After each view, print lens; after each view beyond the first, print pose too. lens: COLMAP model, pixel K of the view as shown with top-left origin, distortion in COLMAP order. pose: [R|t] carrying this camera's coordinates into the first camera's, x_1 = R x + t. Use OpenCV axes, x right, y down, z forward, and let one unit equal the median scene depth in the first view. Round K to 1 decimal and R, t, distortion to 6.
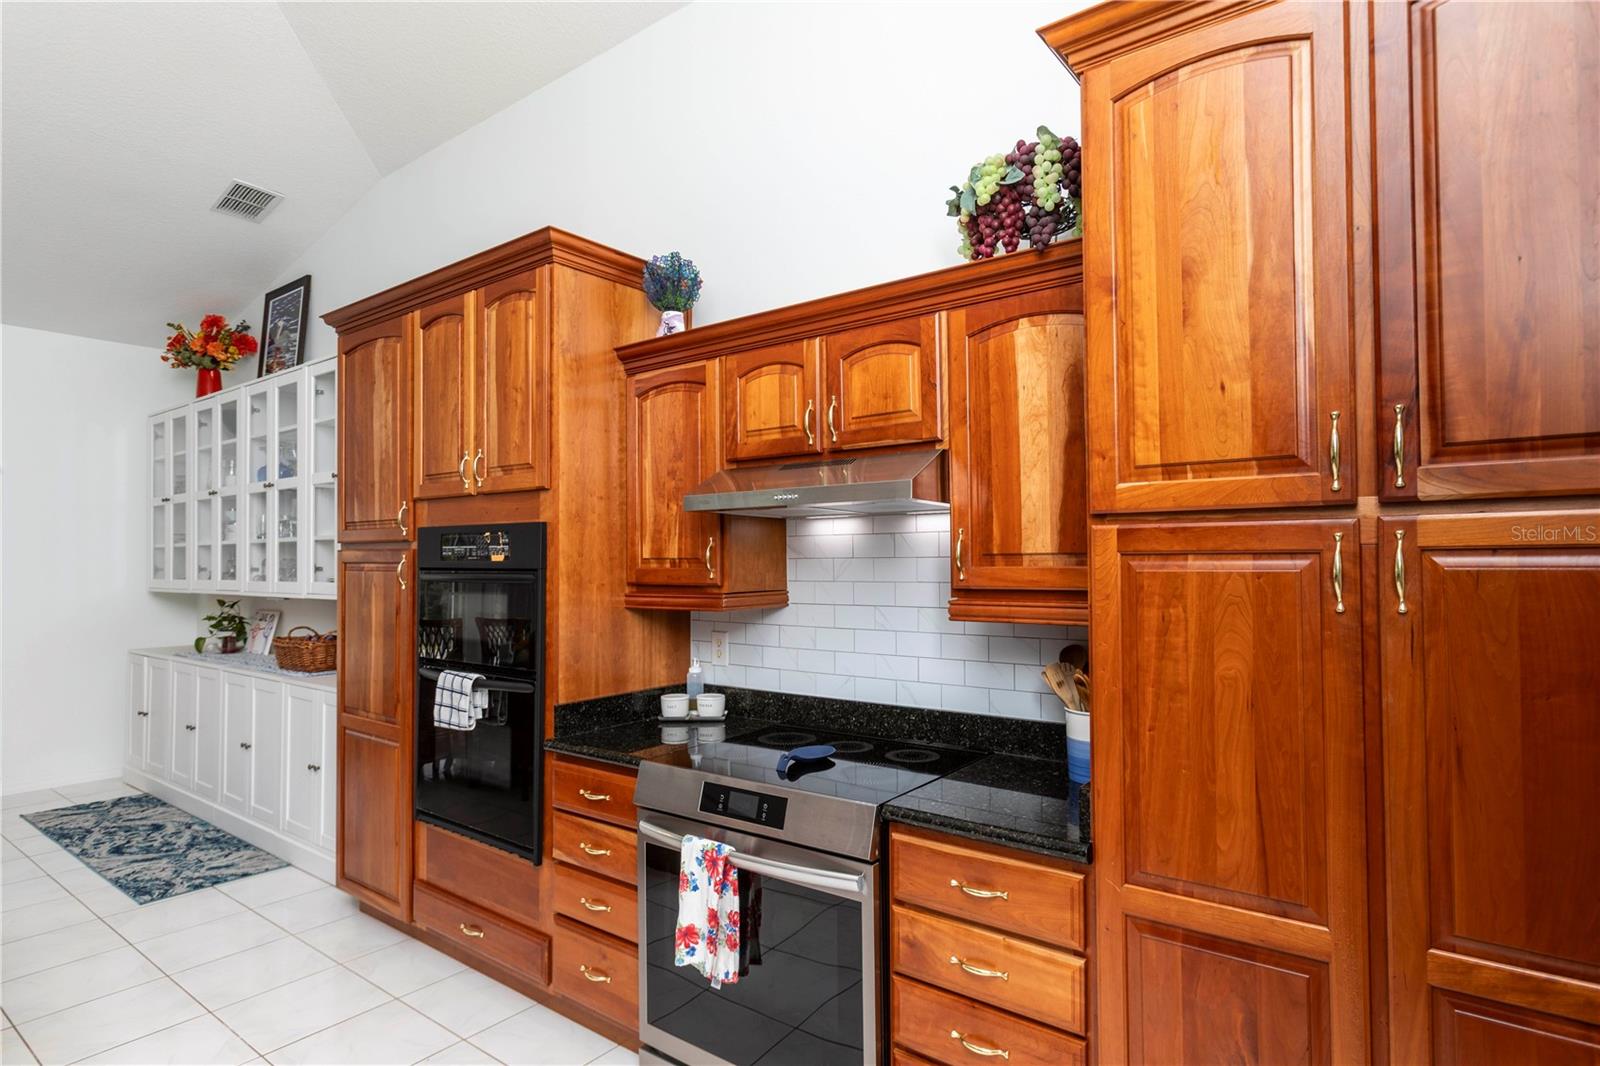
lens RADIAL K [[849.6, 0, 796.2], [0, 849.6, 540.0], [0, 0, 1]] dist [0.006851, 0.002576]
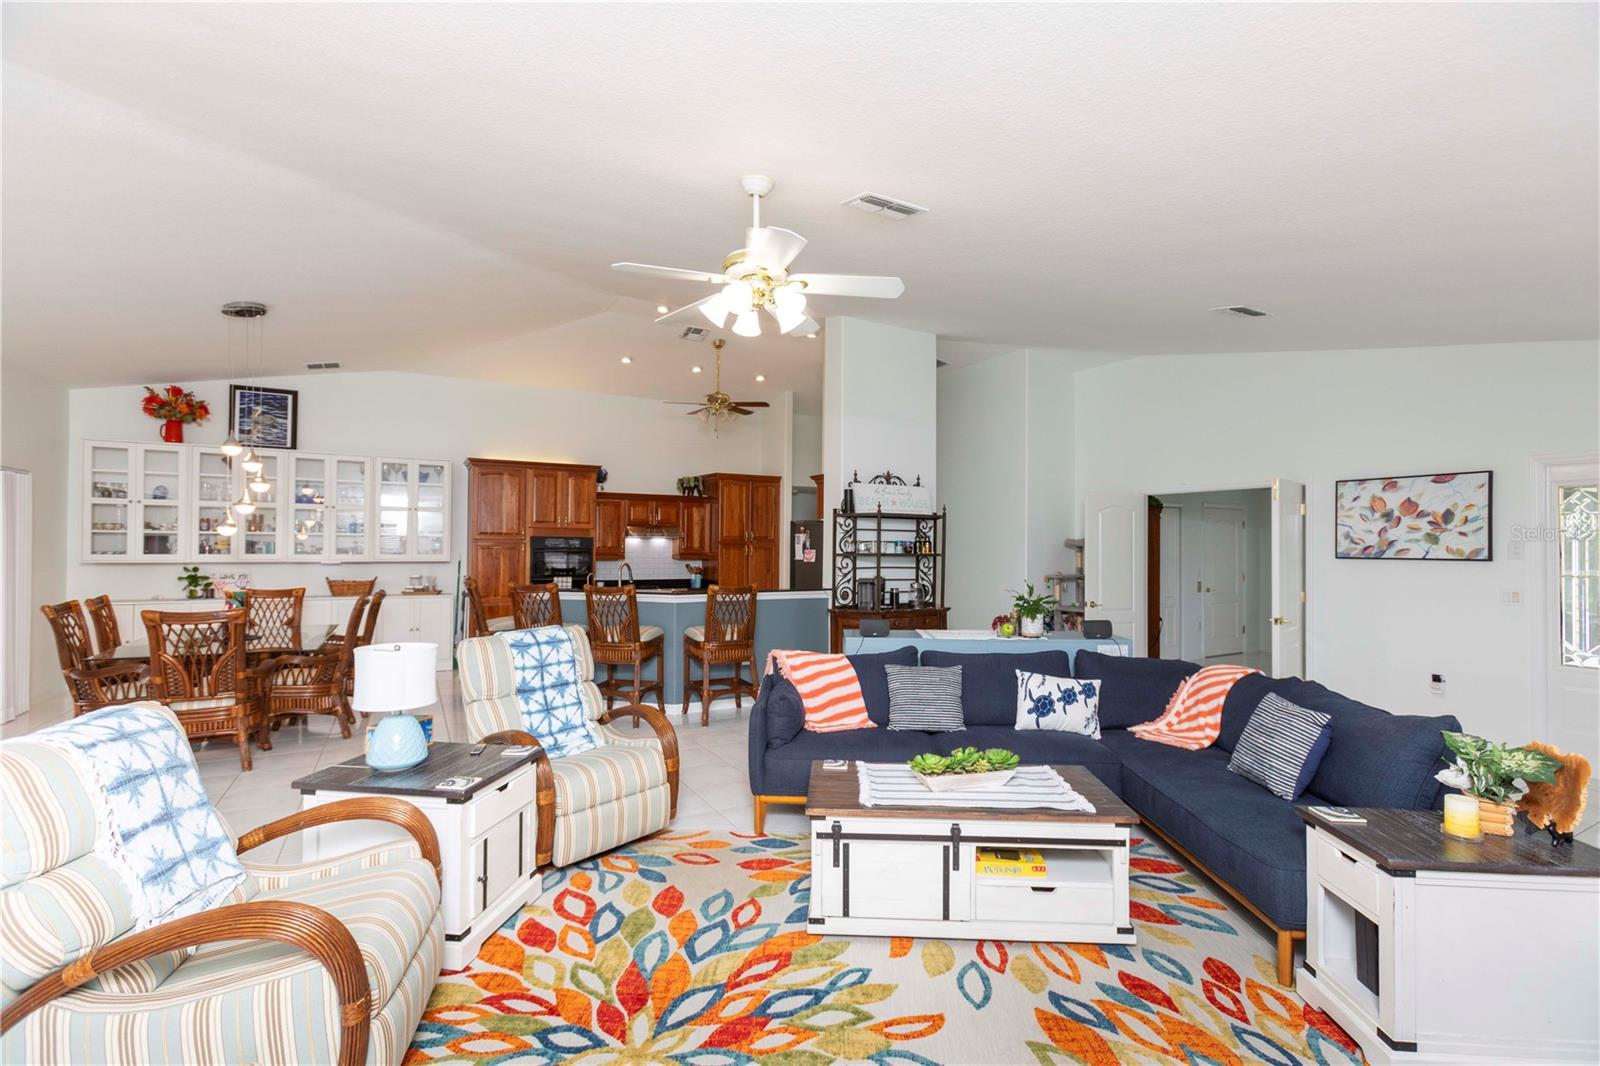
lens RADIAL K [[707.9, 0, 801.2], [0, 707.9, 536.6], [0, 0, 1]] dist [-0.013944, 0.007846]
pose [[0.402835, 0.022597, 0.914994, -2.446513], [-0.031274, 0.999451, -0.010914, -0.014745], [-0.914738, -0.024219, 0.403320, -1.023803]]
